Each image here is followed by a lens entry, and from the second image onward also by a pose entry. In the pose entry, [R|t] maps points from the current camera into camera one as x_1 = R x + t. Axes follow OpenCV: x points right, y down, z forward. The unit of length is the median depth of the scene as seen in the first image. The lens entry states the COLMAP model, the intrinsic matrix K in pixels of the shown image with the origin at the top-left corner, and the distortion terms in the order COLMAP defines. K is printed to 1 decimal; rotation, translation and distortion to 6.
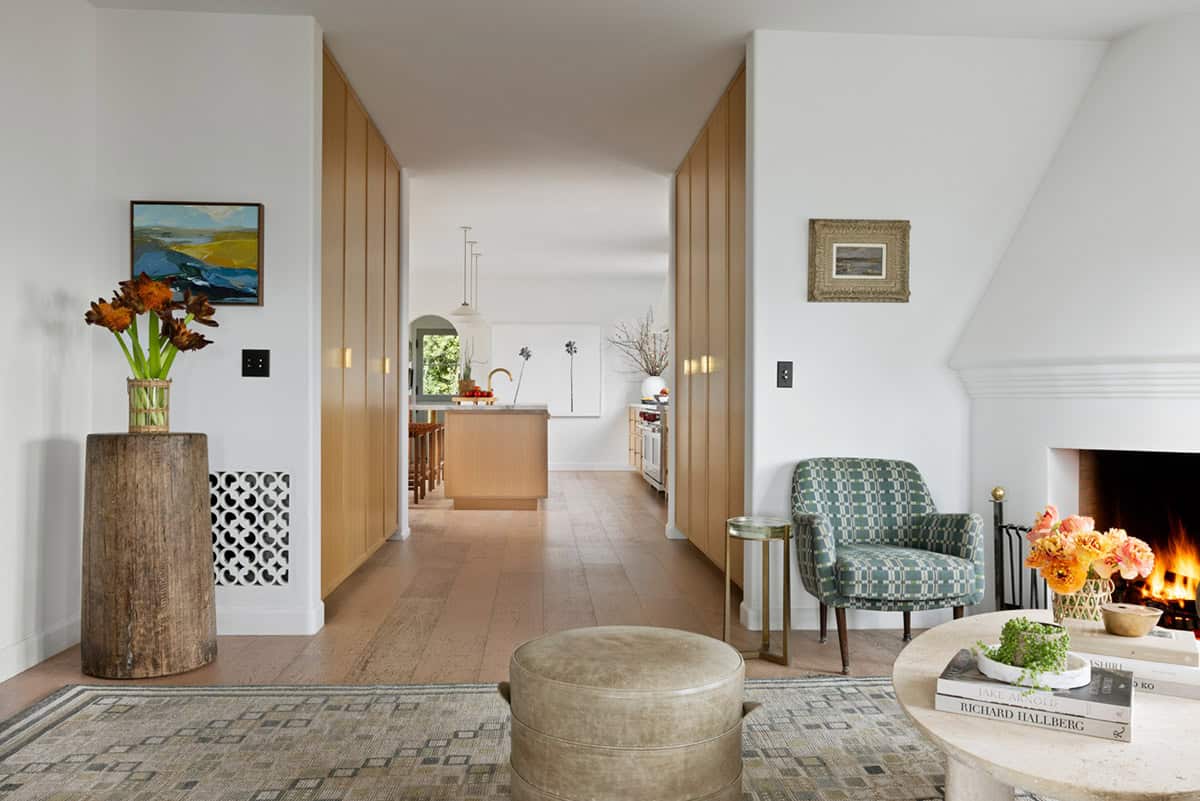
lens RADIAL K [[1424.3, 0, 600.2], [0, 1424.3, 398.6], [0, 0, 1]] dist [-0.067851, 0.000000]
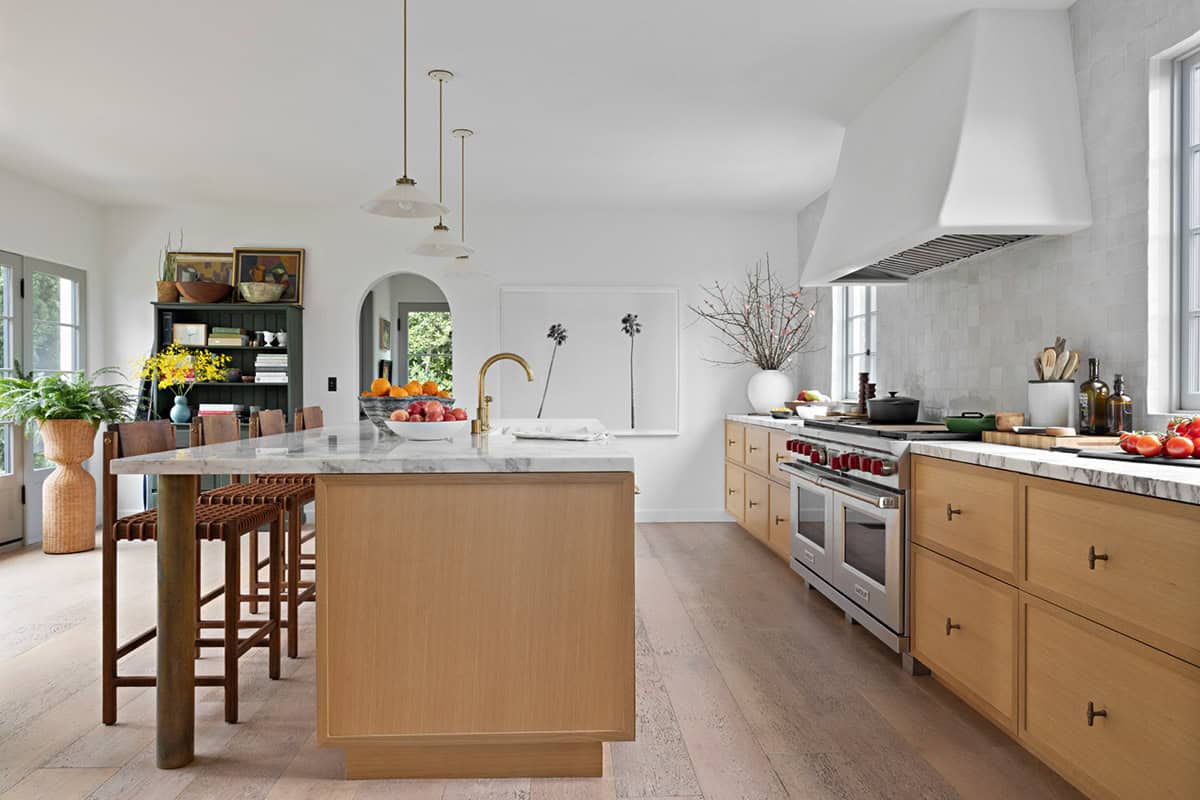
lens RADIAL K [[1424.3, 0, 599.1], [0, 1424.3, 398.7], [0, 0, 1]] dist [-0.067851, 0.000000]
pose [[0.999772, -0.003618, -0.021032, -0.021469], [0.003689, 0.999988, 0.003333, -0.005516], [0.021019, -0.003409, 0.999773, 0.380465]]
